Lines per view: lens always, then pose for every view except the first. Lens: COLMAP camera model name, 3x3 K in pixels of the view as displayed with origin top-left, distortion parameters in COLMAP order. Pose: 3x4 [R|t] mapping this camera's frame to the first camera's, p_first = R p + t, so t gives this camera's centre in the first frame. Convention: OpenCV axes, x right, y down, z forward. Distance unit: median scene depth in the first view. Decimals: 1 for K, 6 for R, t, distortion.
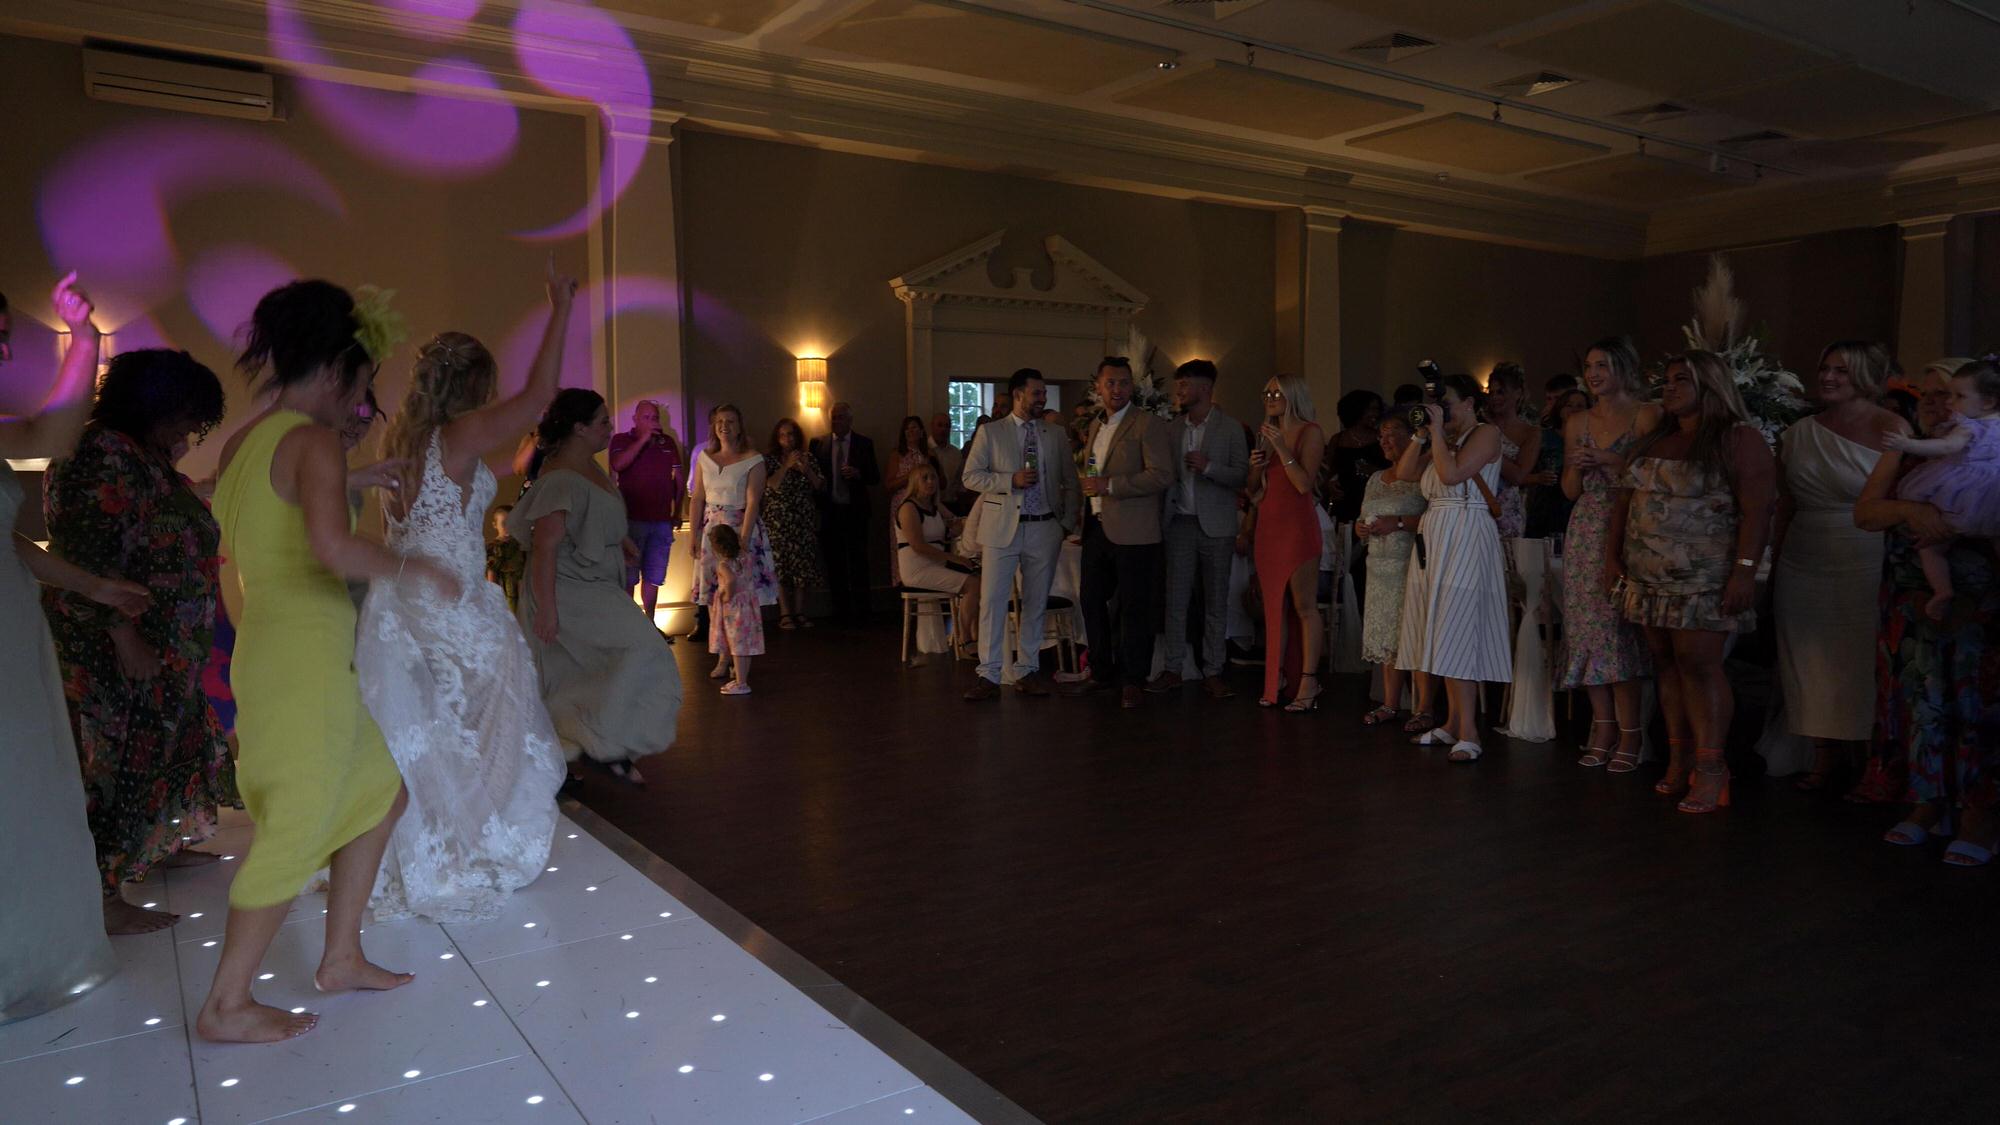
lens RADIAL K [[1382.1, 0, 999.9], [0, 1382.1, 562.9], [0, 0, 1]] dist [0.192651, -0.426312]
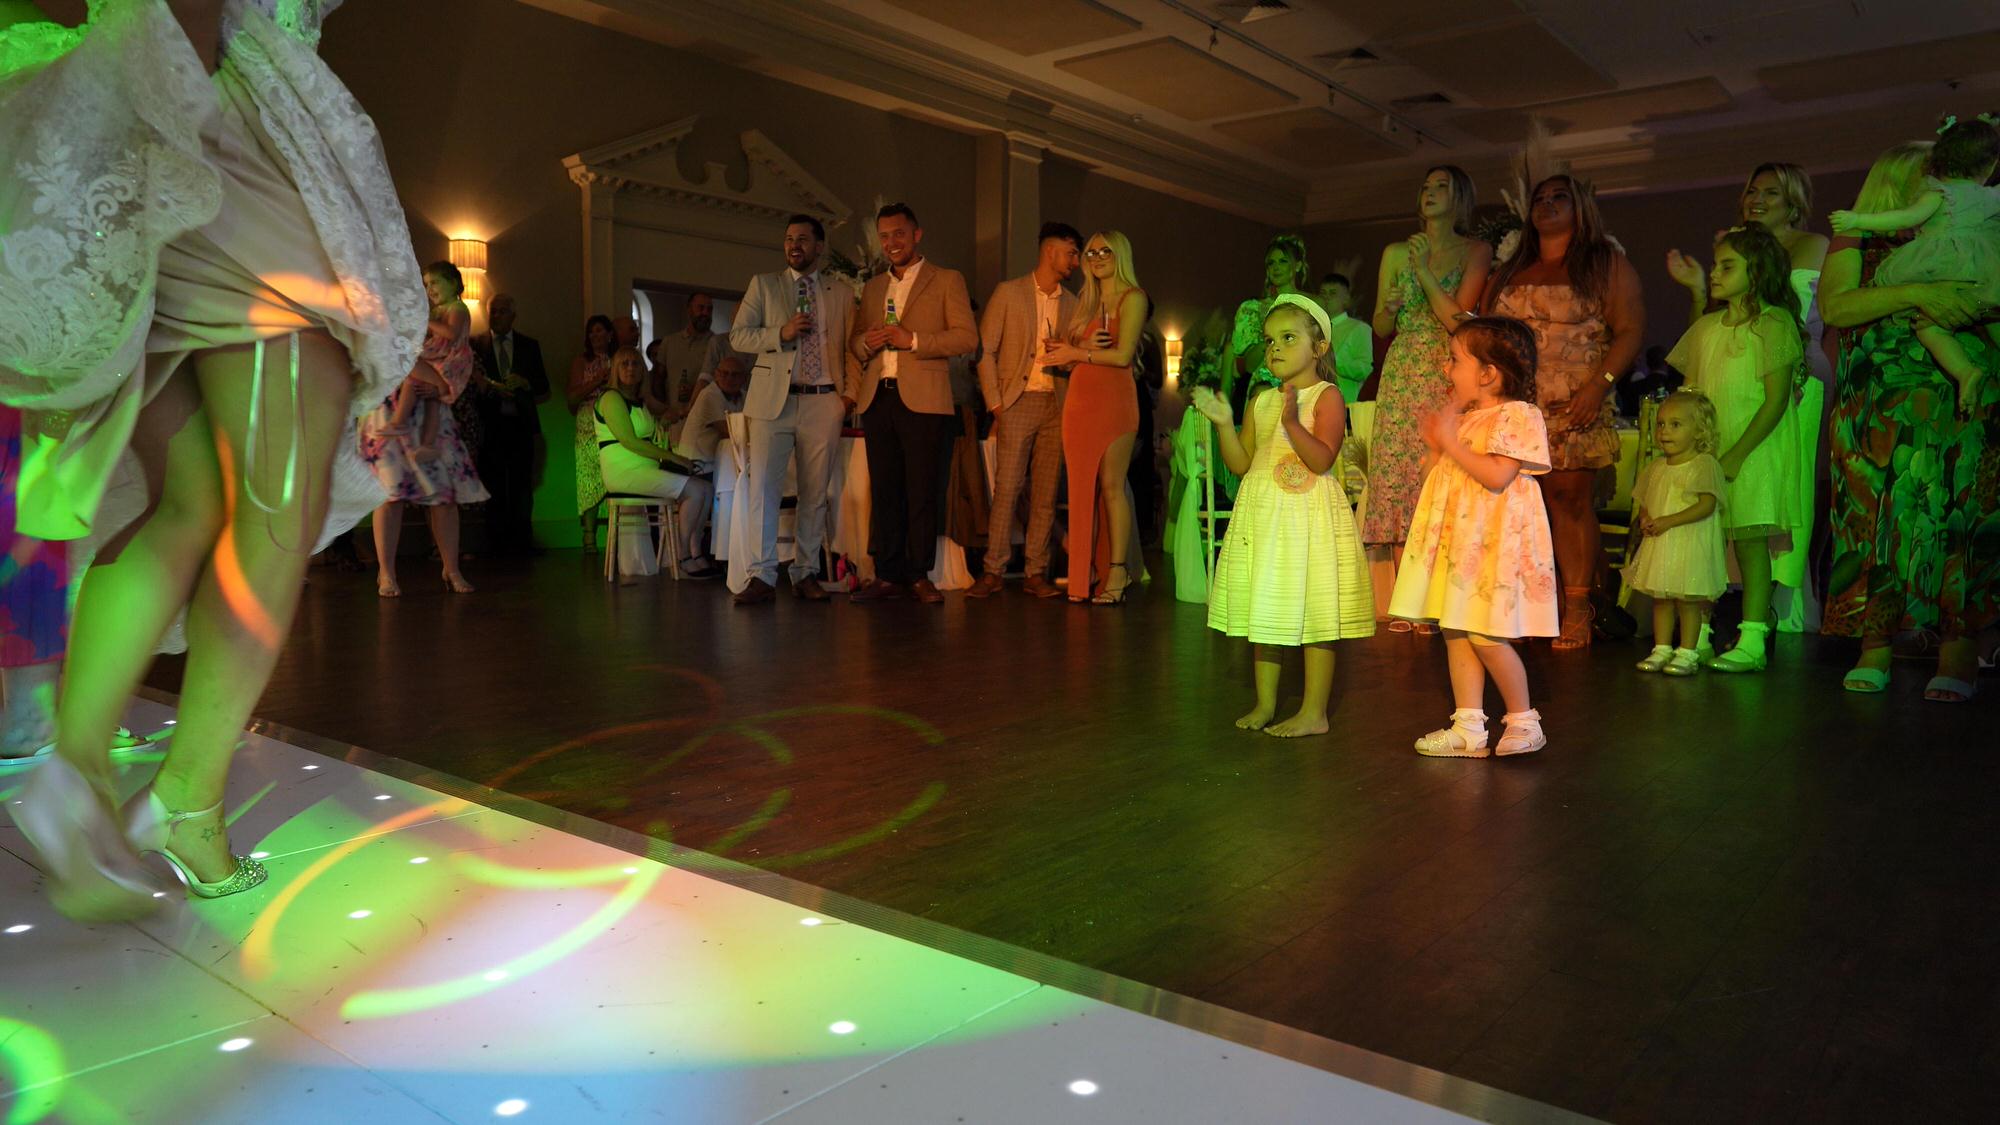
lens RADIAL K [[1382.1, 0, 999.9], [0, 1382.1, 562.9], [0, 0, 1]] dist [0.192651, -0.426312]
pose [[0.963331, 0.005446, 0.268259, -0.051639], [-0.008321, 0.999919, 0.009579, 0.038104], [-0.268185, -0.011460, 0.963299, 0.079495]]
